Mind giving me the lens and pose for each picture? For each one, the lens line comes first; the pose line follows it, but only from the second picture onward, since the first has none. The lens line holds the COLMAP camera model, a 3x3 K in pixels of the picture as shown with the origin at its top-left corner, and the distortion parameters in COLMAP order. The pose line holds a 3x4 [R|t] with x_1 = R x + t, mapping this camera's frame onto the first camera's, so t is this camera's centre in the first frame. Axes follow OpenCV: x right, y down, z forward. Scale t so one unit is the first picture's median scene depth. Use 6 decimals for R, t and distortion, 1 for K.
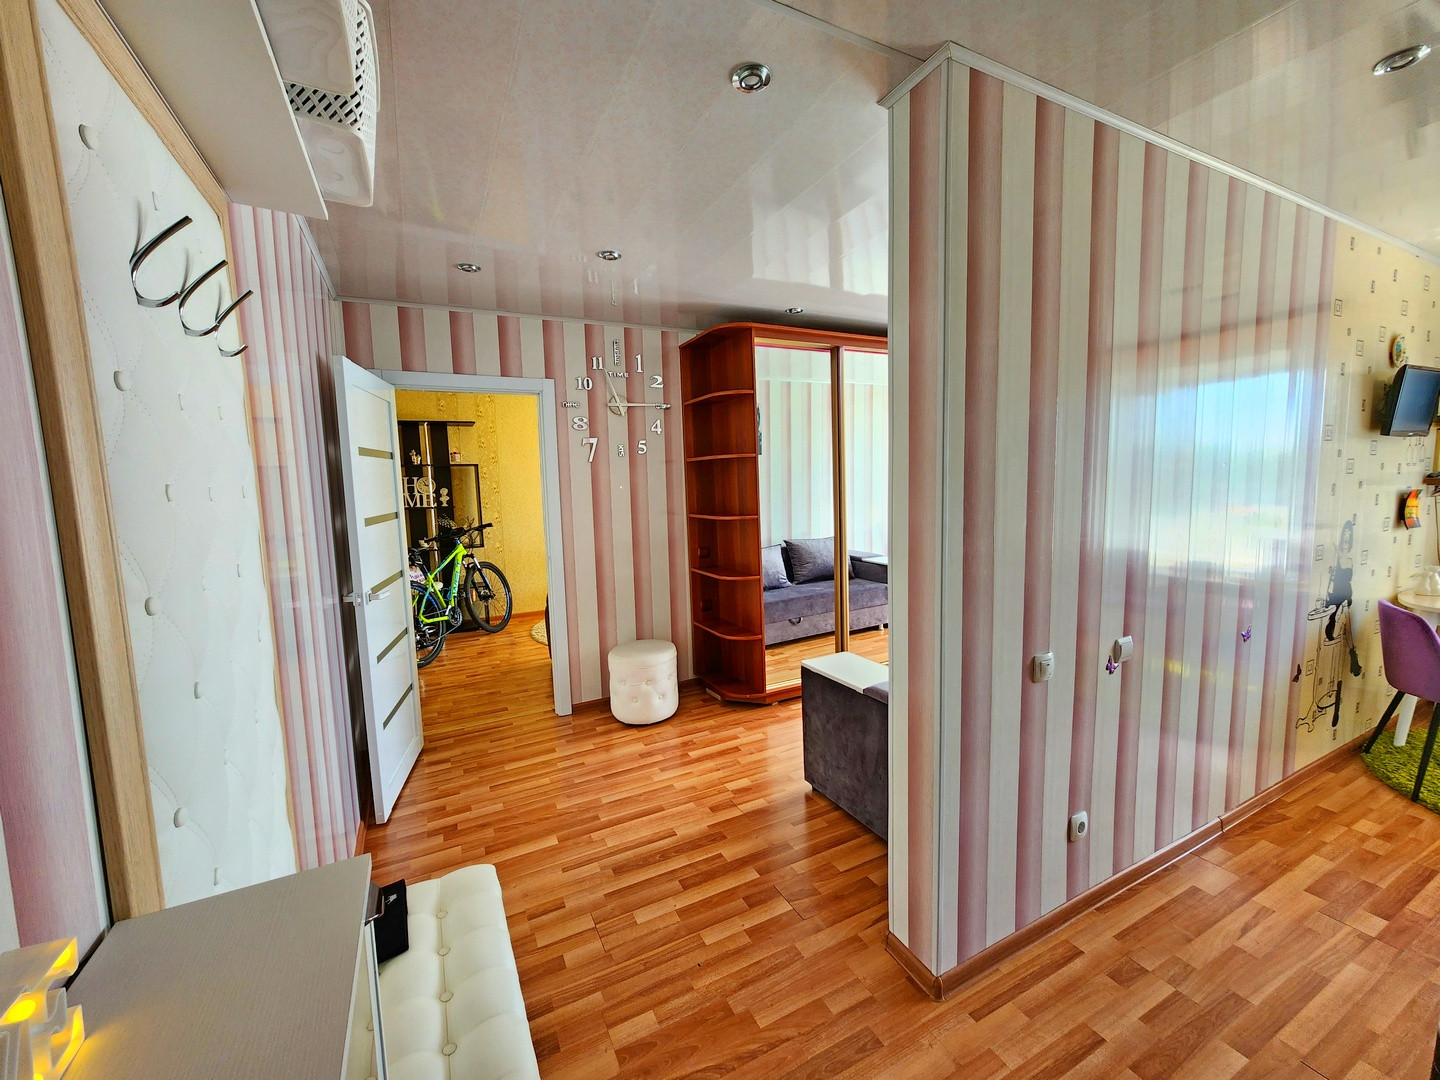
lens RADIAL K [[584.0, 0, 720.0], [0, 584.0, 540.0], [0, 0, 1]] dist [-0.002470, -0.000251]
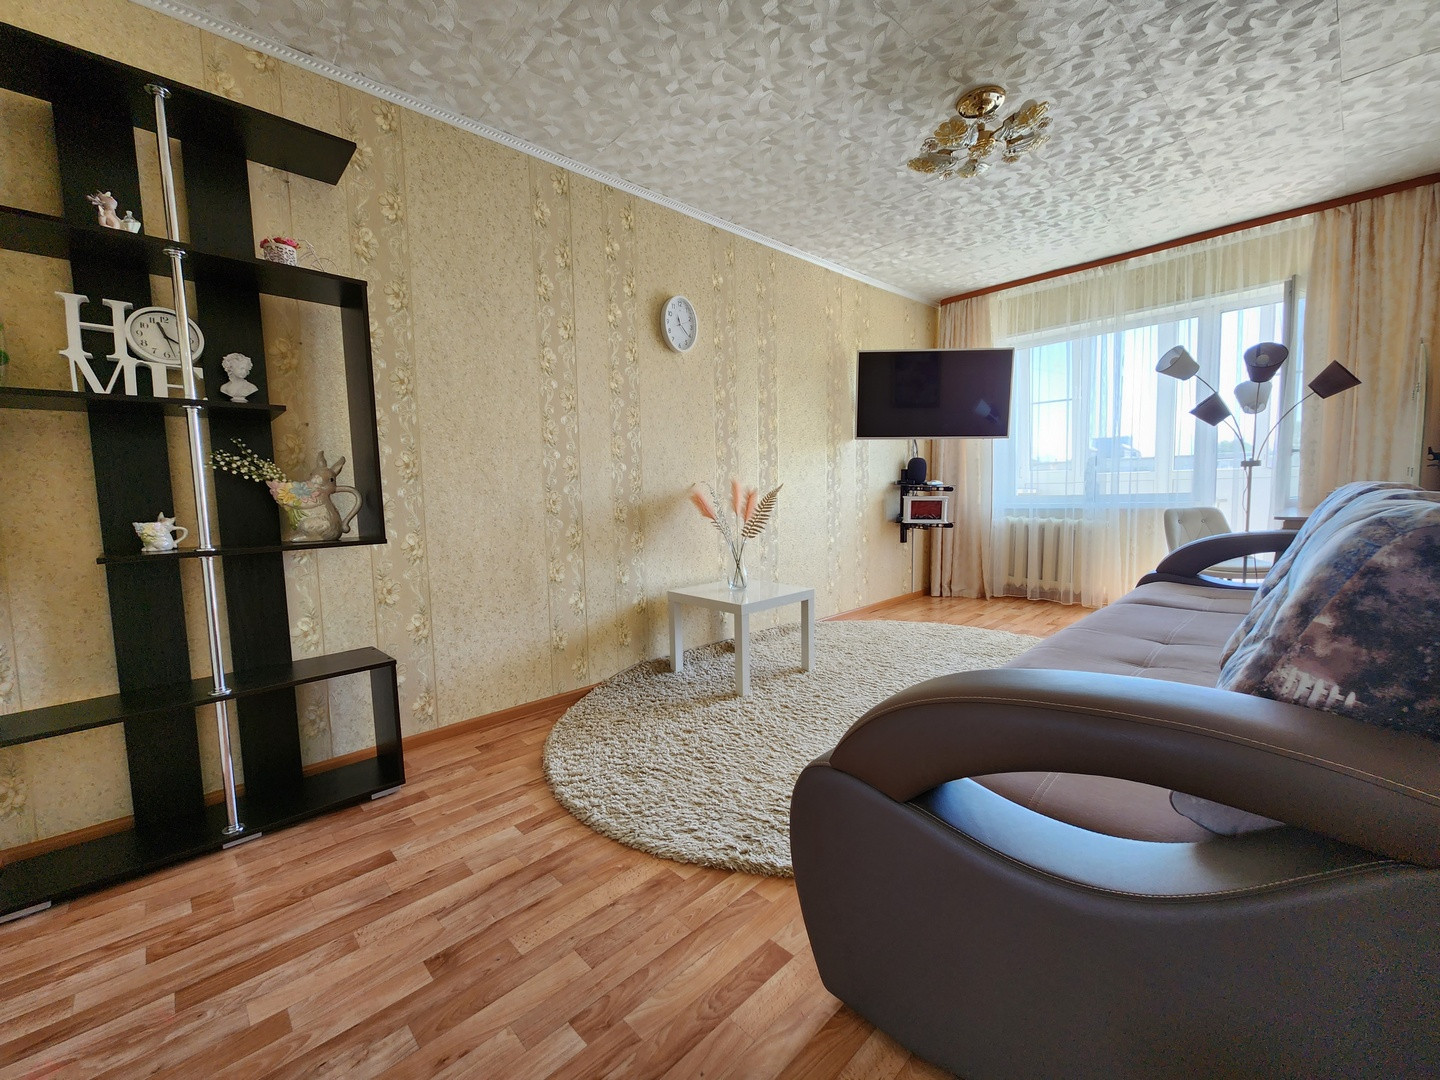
lens RADIAL K [[584.0, 0, 720.0], [0, 584.0, 540.0], [0, 0, 1]] dist [-0.002470, -0.000251]
pose [[0.957779, -0.022809, 0.286599, -0.322711], [0.031579, 0.999163, -0.026016, 0.024924], [-0.285766, 0.033968, 0.957697, 0.643826]]
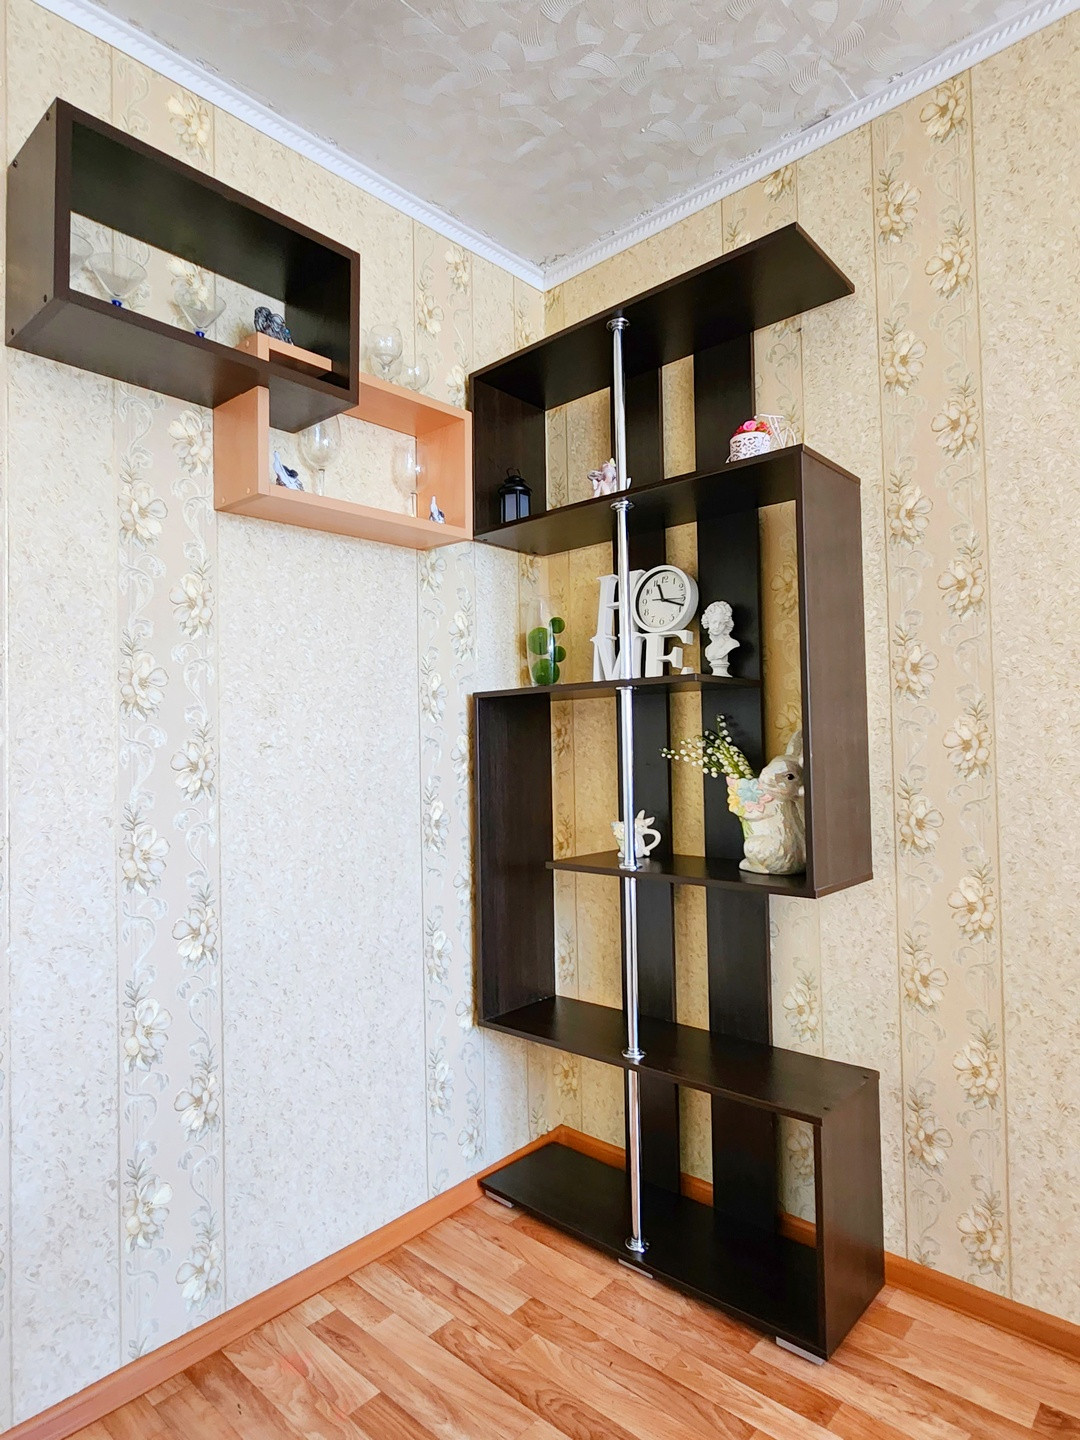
lens RADIAL K [[828.2, 0, 540.0], [0, 828.2, 720.0], [0, 0, 1]] dist [-0.005164, 0.000070]
pose [[0.350642, -0.007405, -0.936480, -0.200628], [-0.085645, 0.995525, -0.039939, -0.024250], [0.932585, 0.094209, 0.348438, 0.832569]]
